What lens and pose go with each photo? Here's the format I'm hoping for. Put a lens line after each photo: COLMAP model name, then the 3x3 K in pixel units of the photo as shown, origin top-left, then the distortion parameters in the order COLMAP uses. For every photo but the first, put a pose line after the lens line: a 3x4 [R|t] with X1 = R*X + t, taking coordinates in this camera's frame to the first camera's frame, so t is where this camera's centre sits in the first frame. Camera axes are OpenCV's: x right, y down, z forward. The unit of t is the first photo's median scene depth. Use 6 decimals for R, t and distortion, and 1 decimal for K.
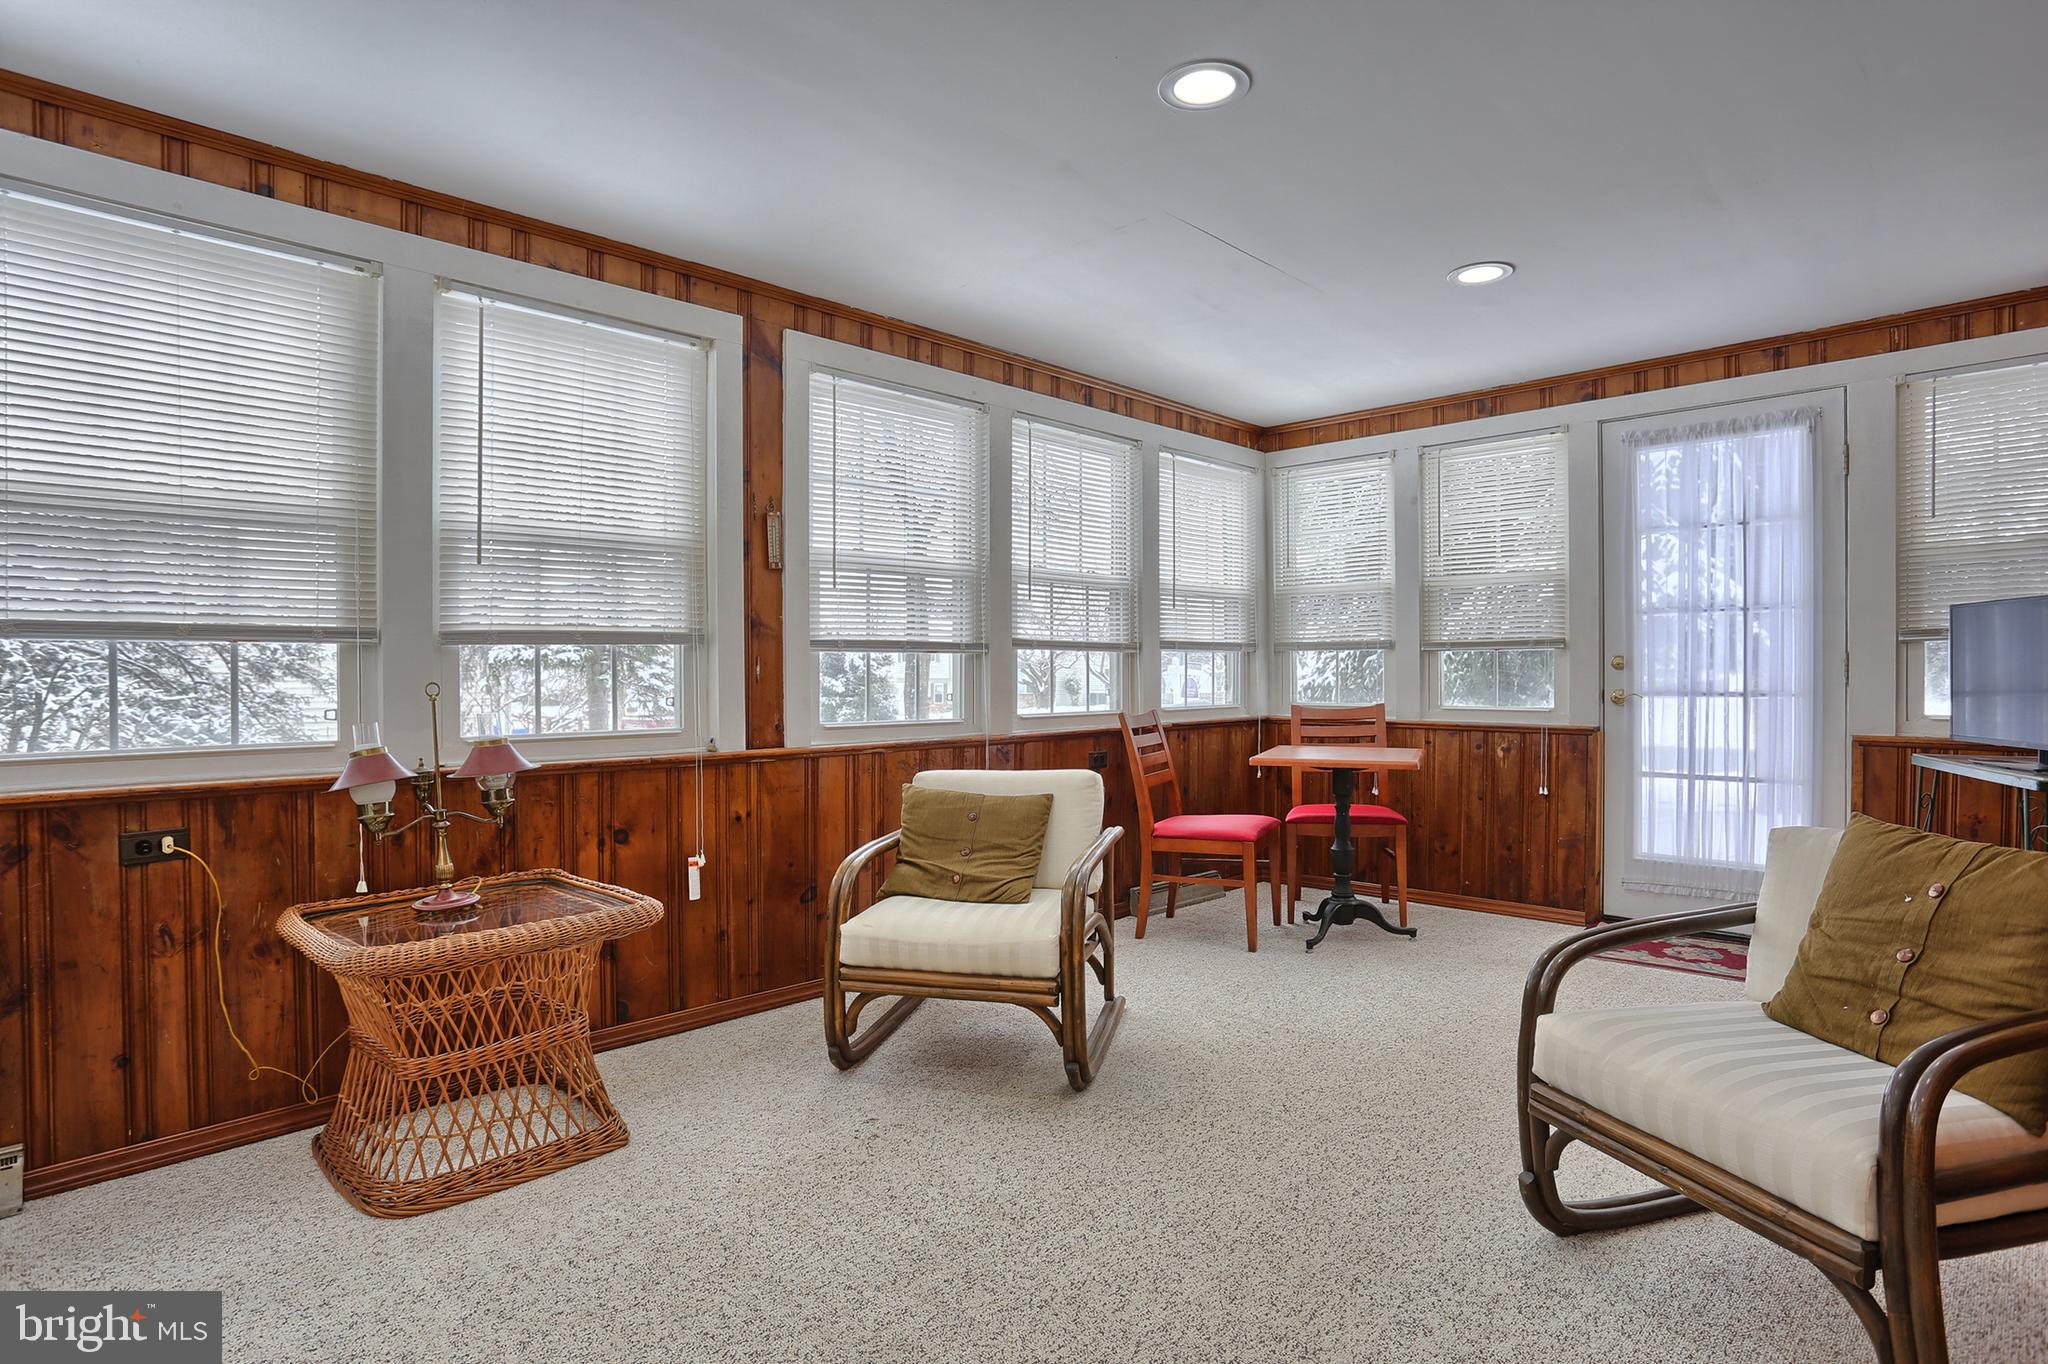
lens RADIAL K [[1054.9, 0, 1024.2], [0, 1054.9, 681.4], [0, 0, 1]] dist [-0.060576, 0.001429]
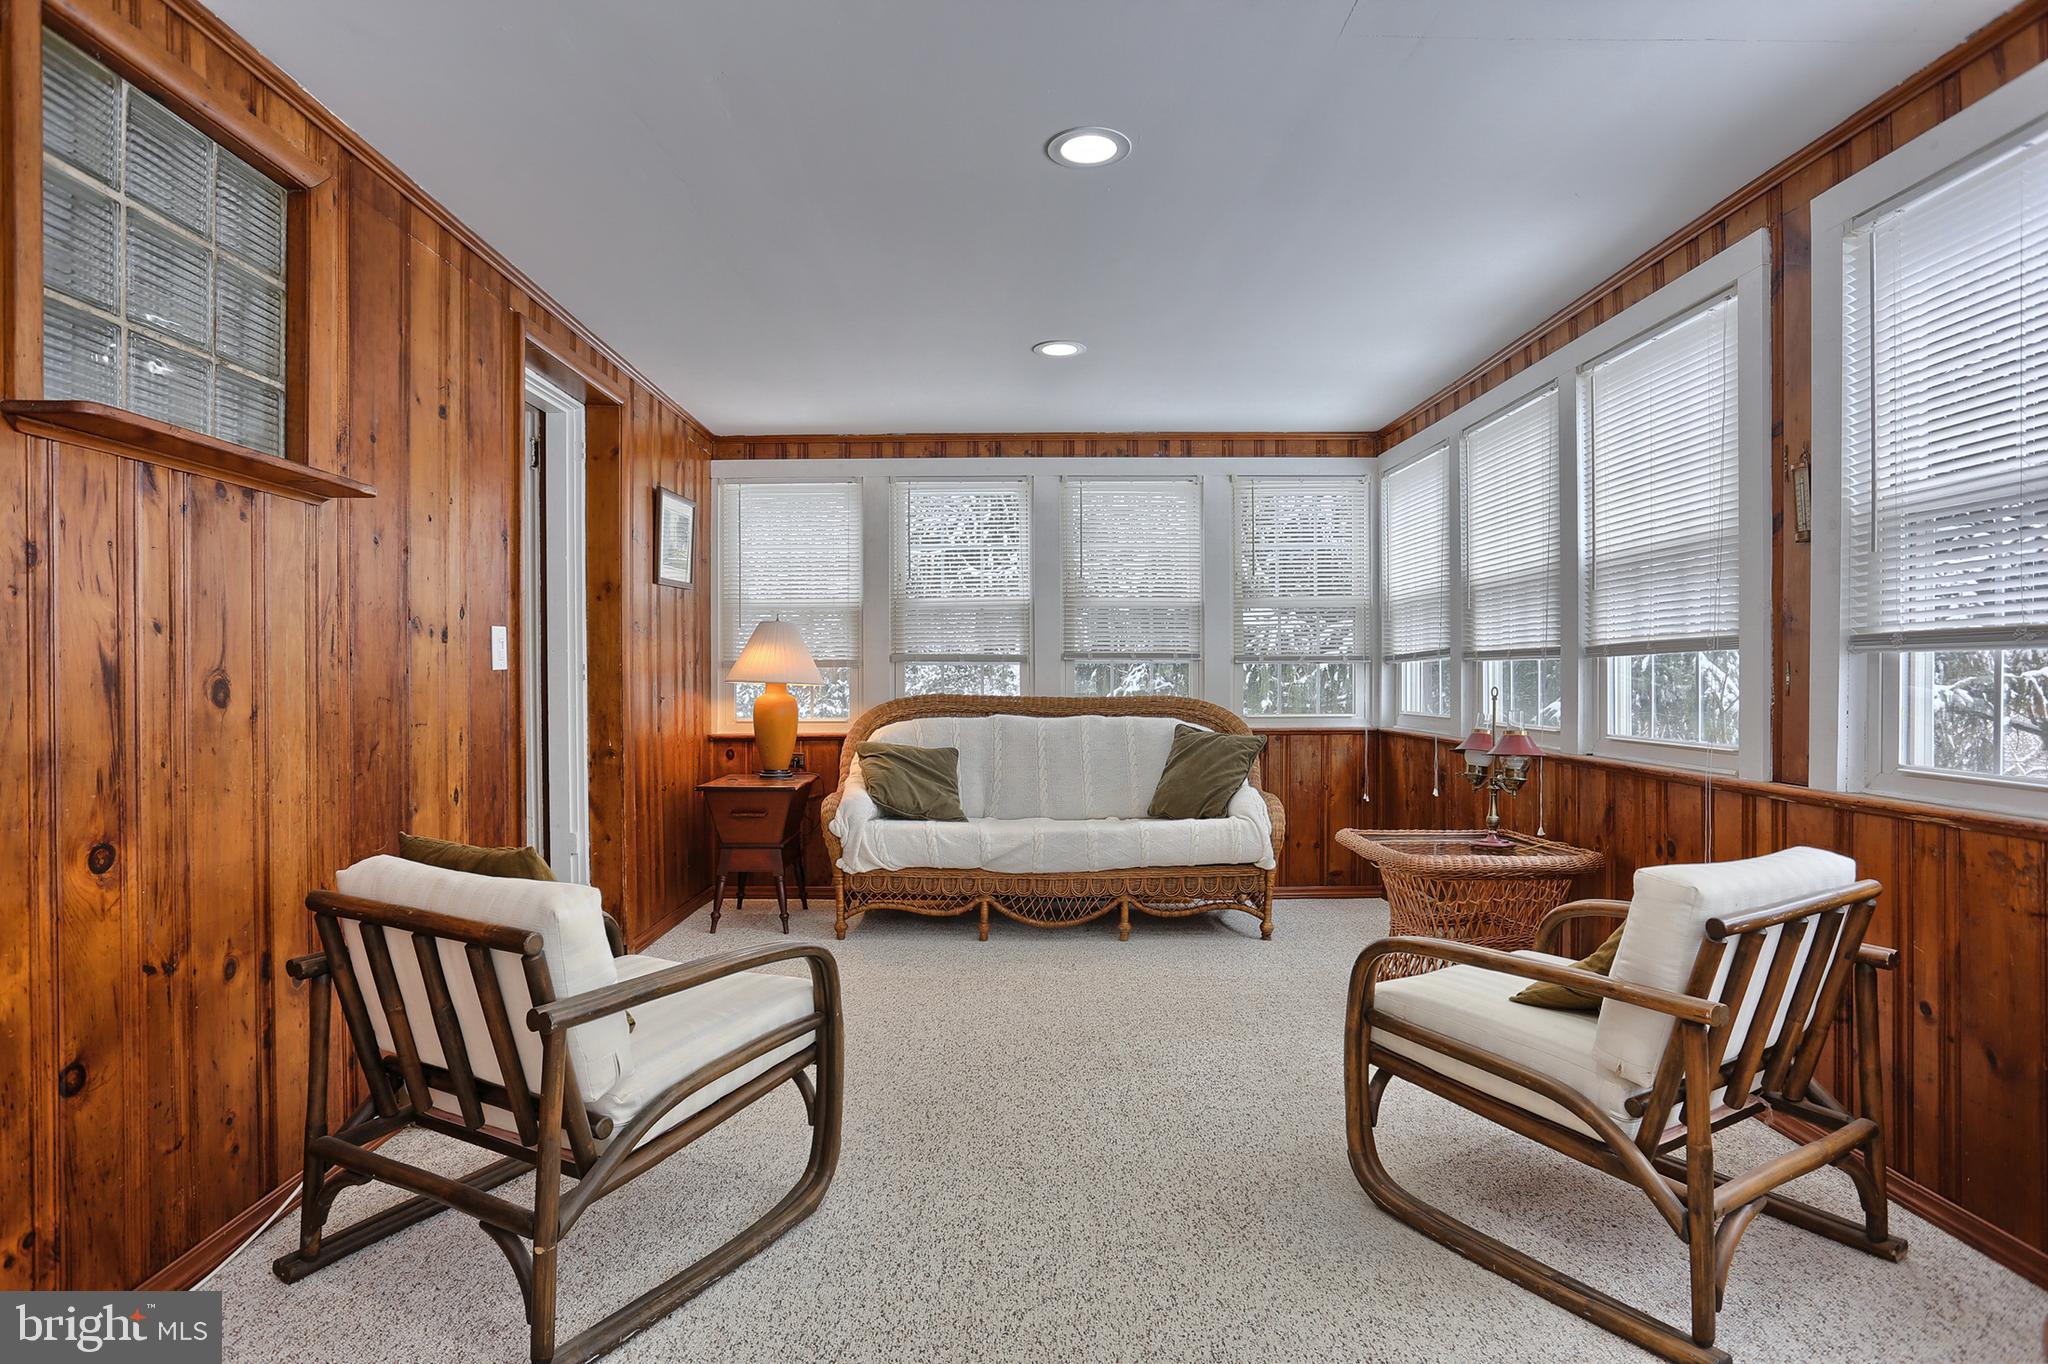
lens RADIAL K [[1054.9, 0, 1017.3], [0, 1054.9, 678.7], [0, 0, 1]] dist [-0.060576, 0.001429]
pose [[-0.698685, 0.009451, -0.715367, 0.555645], [-0.000212, 0.999910, 0.013417, -0.017959], [0.715430, 0.009526, -0.698620, 0.939624]]
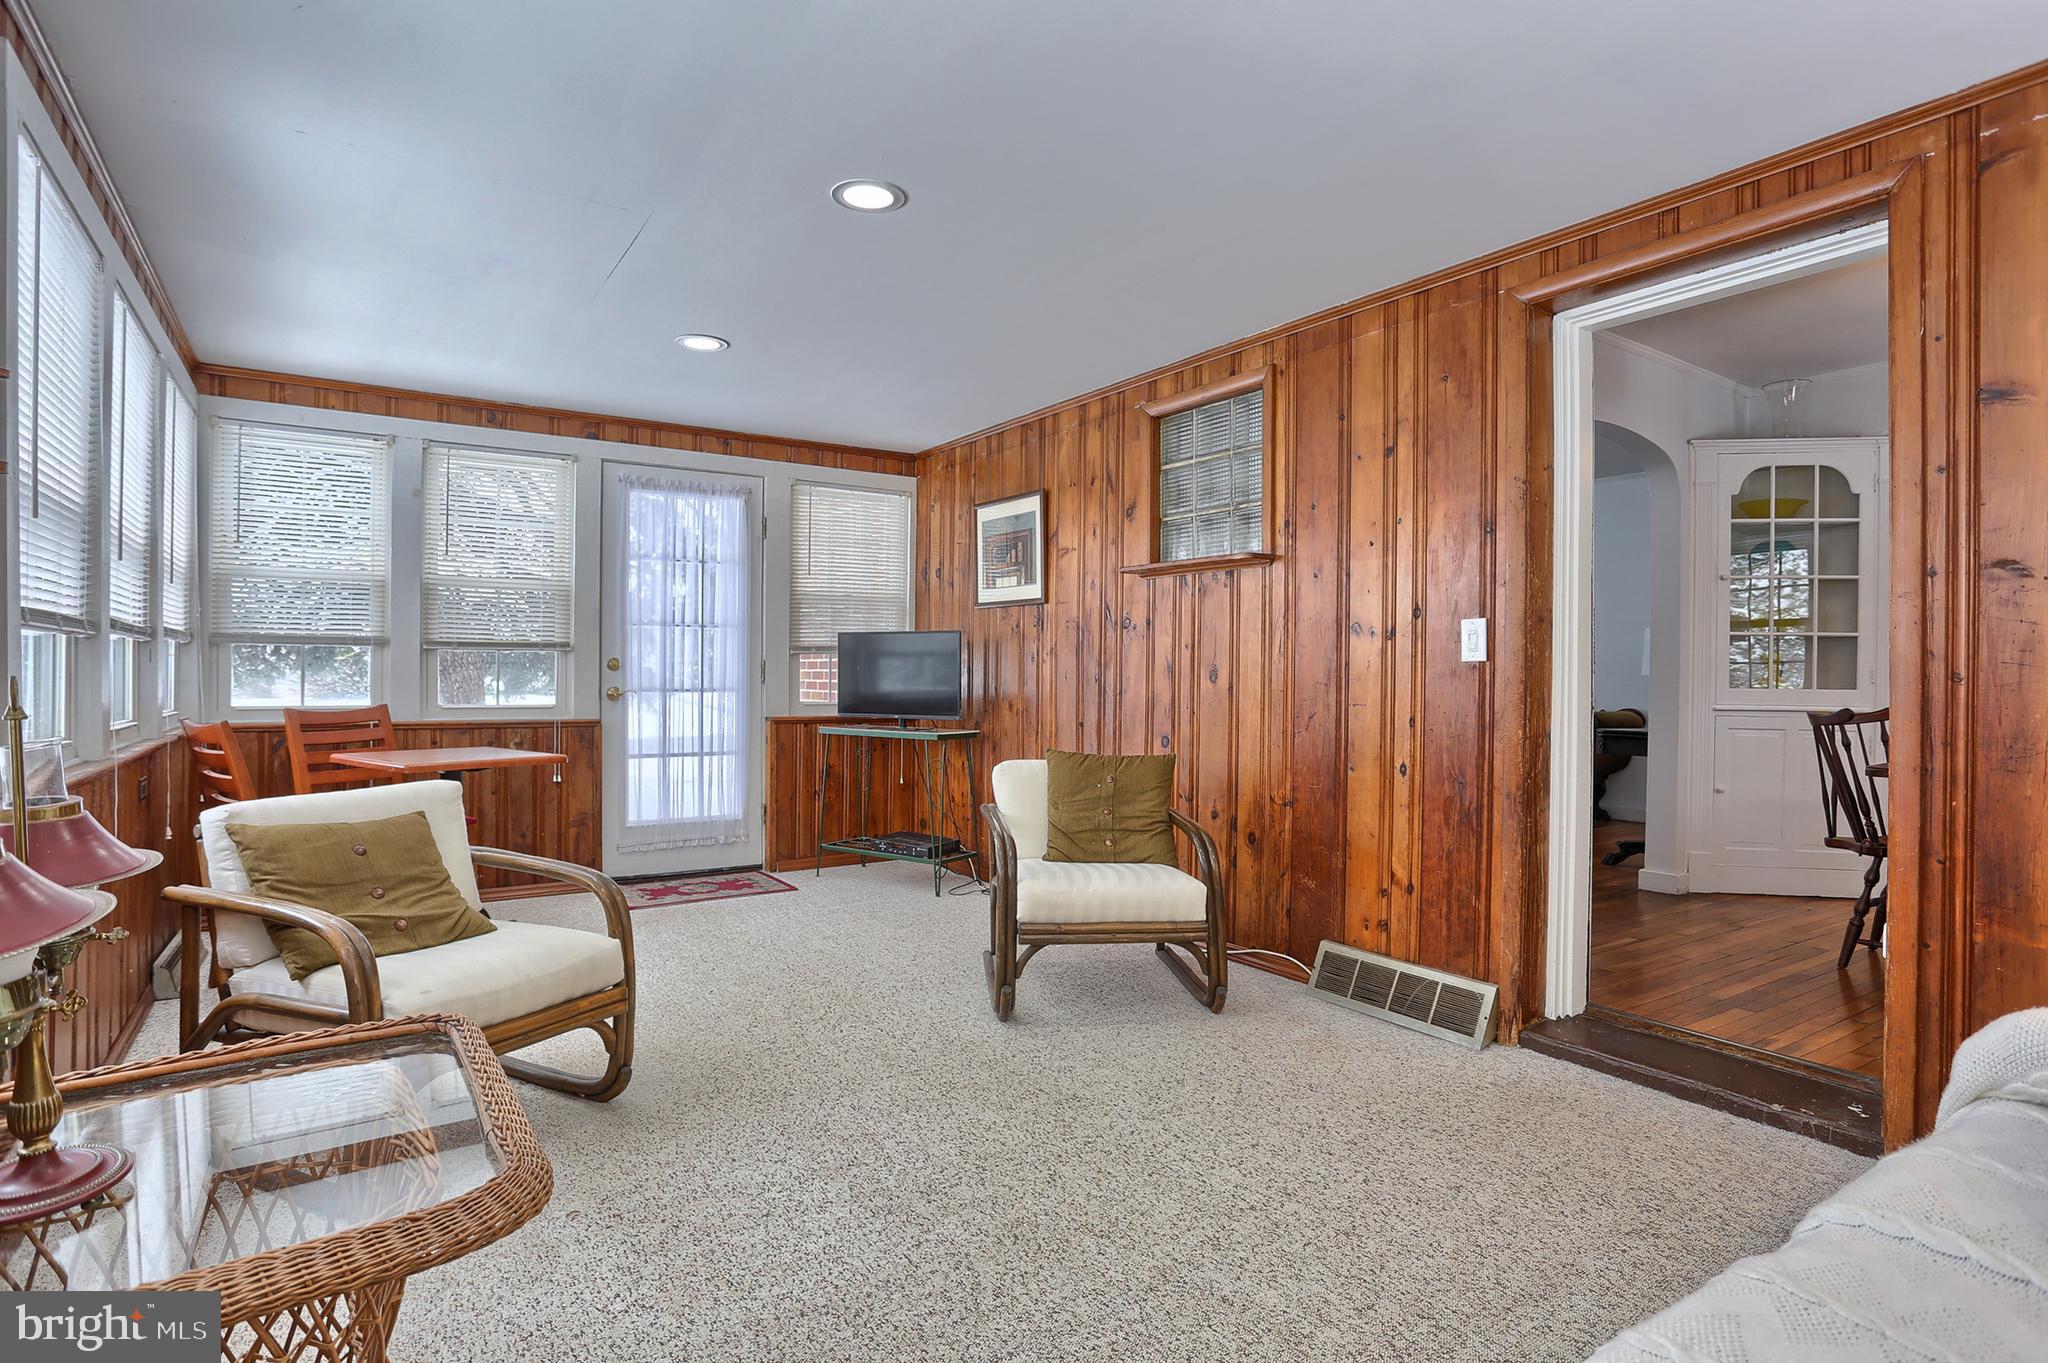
lens RADIAL K [[1054.9, 0, 1037.5], [0, 1054.9, 683.1], [0, 0, 1]] dist [-0.060576, 0.001429]
pose [[0.180632, 0.000240, 0.983551, -0.553098], [-0.001486, 0.999999, 0.000029, 0.002376], [-0.983550, -0.001466, 0.180632, 0.315493]]
